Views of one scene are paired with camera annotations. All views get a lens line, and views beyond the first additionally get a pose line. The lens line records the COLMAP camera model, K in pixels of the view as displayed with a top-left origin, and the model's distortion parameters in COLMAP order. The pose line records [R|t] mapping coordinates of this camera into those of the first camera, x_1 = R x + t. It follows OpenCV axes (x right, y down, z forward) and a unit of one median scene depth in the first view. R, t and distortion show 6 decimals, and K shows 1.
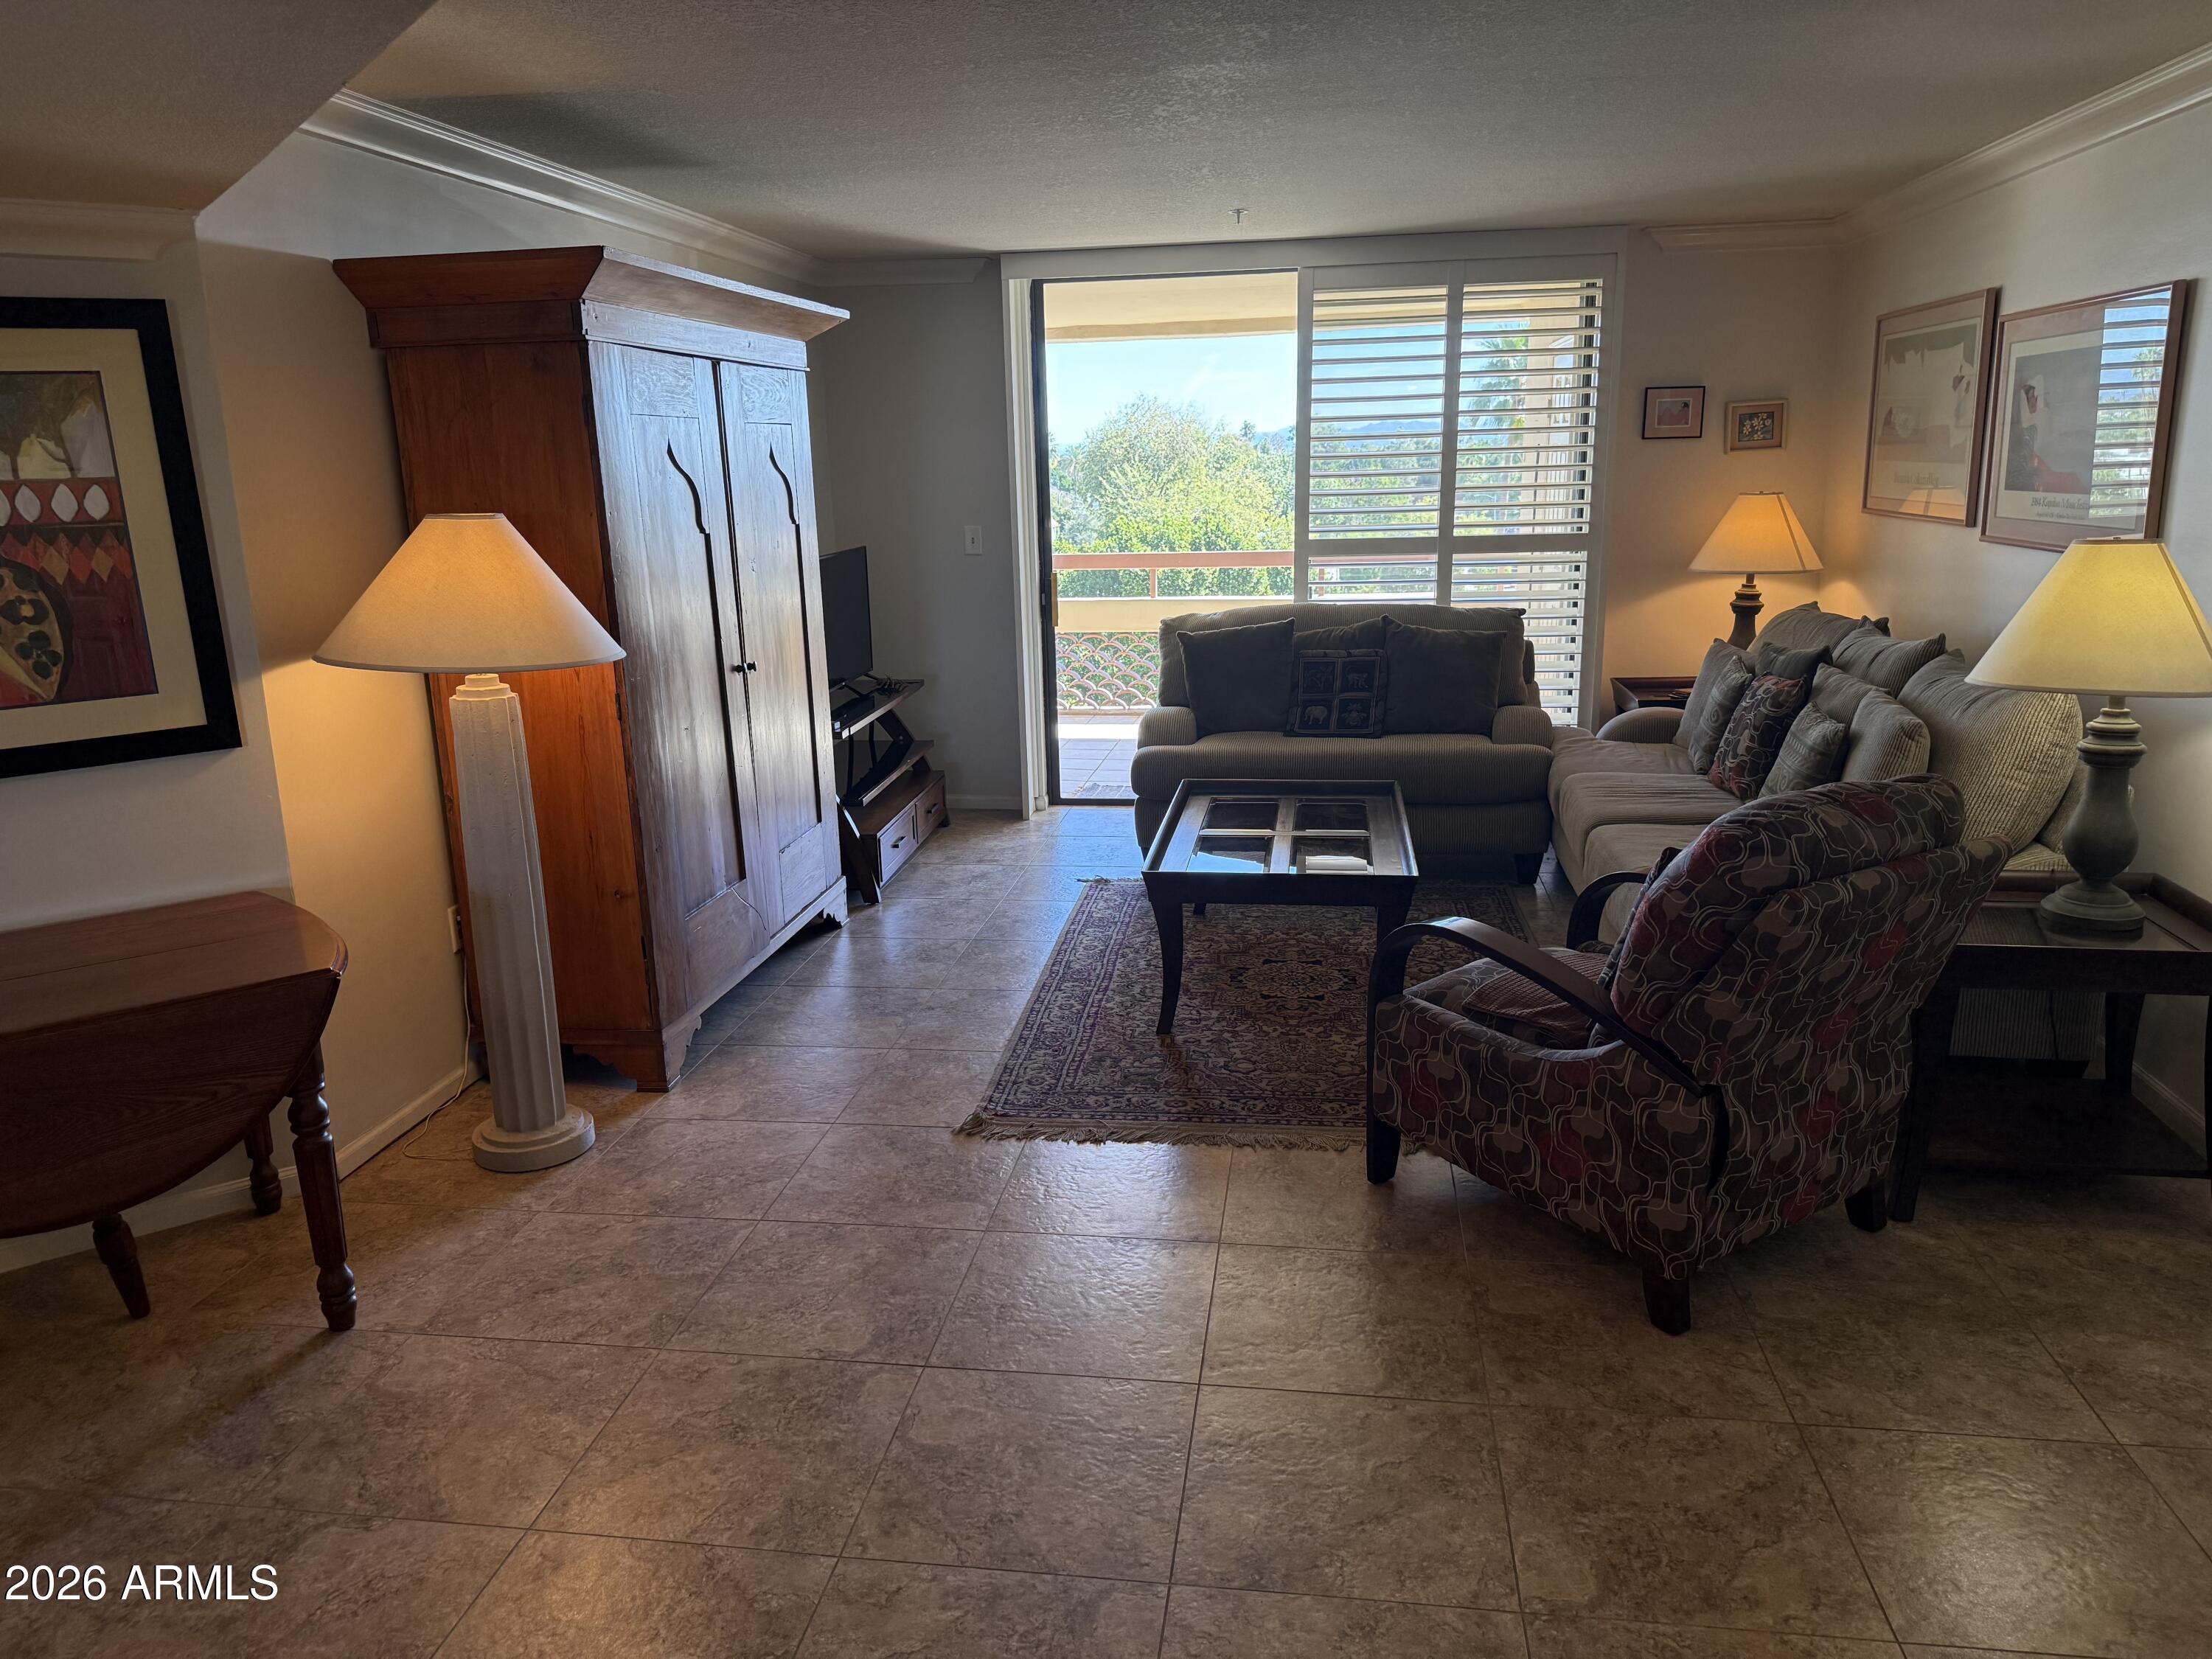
lens RADIAL K [[1636.8, 0, 1040.0], [0, 1636.8, 826.1], [0, 0, 1]] dist [0.044469, -0.070270]
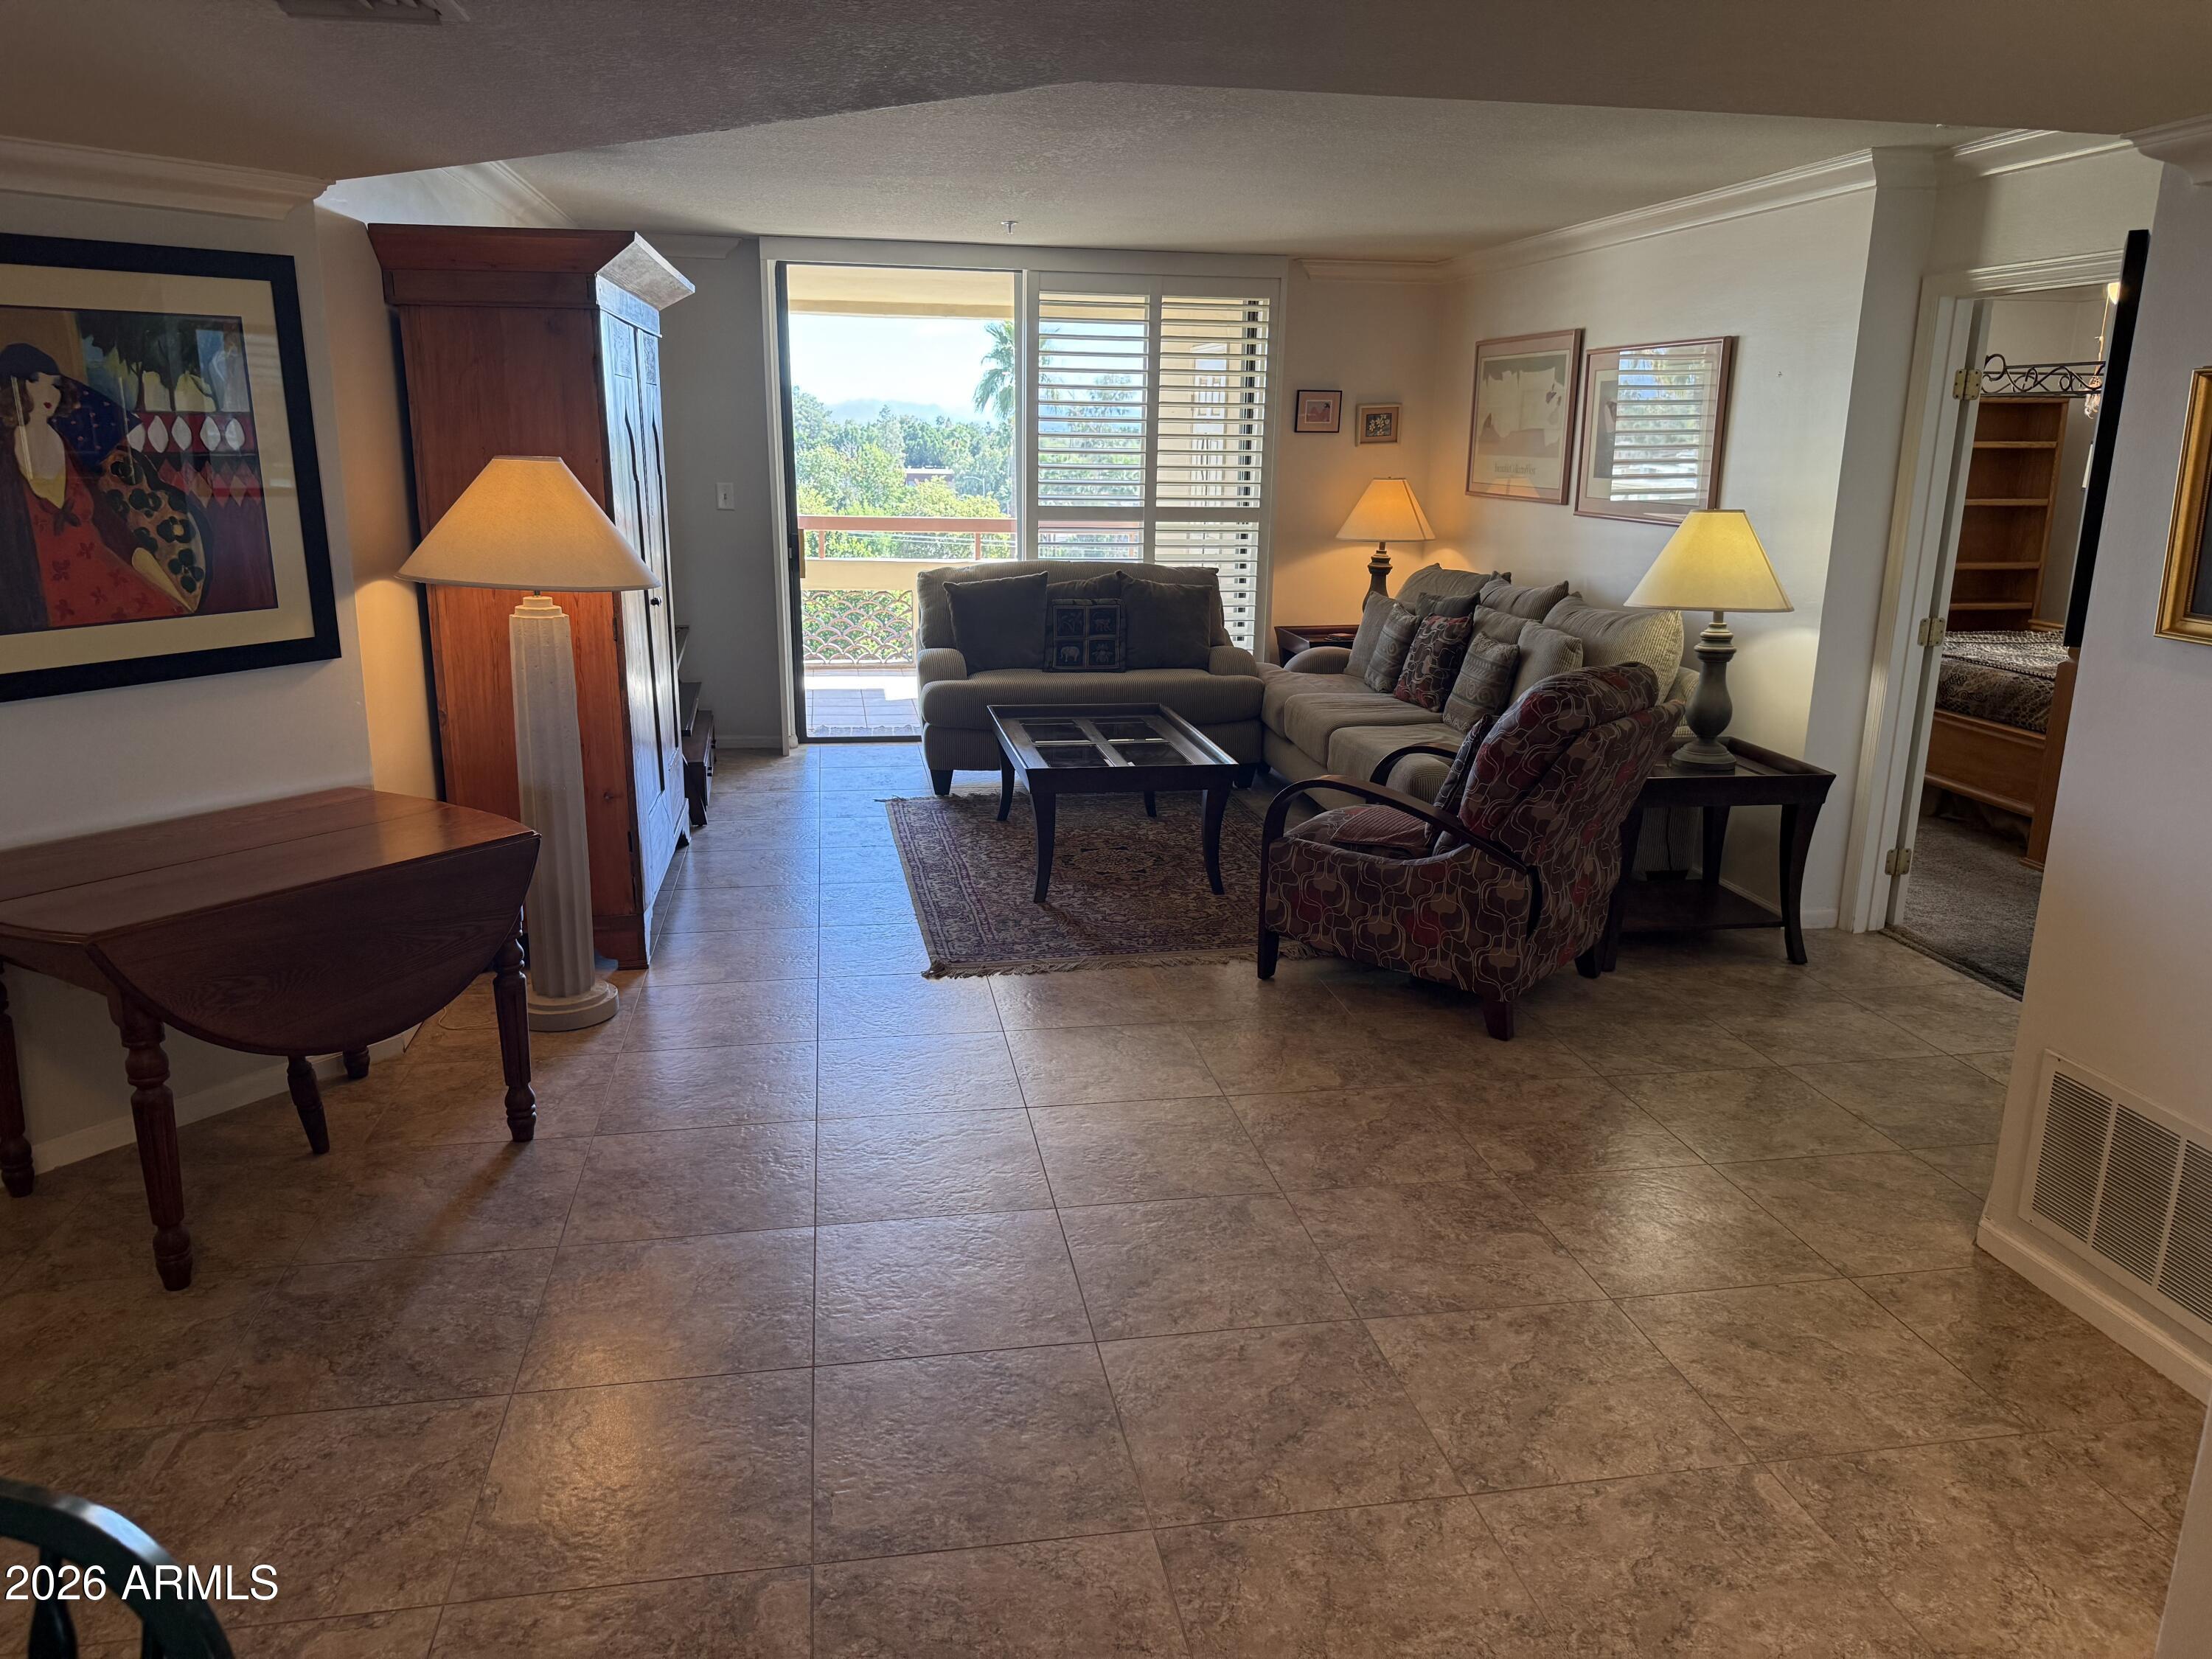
lens RADIAL K [[1636.8, 0, 1101.2], [0, 1636.8, 832.5], [0, 0, 1]] dist [0.044469, -0.070270]
pose [[0.944178, -0.041479, 0.326813, -0.330261], [0.036147, 0.999096, 0.022375, 0.057840], [-0.327446, -0.009313, 0.944824, -0.207260]]
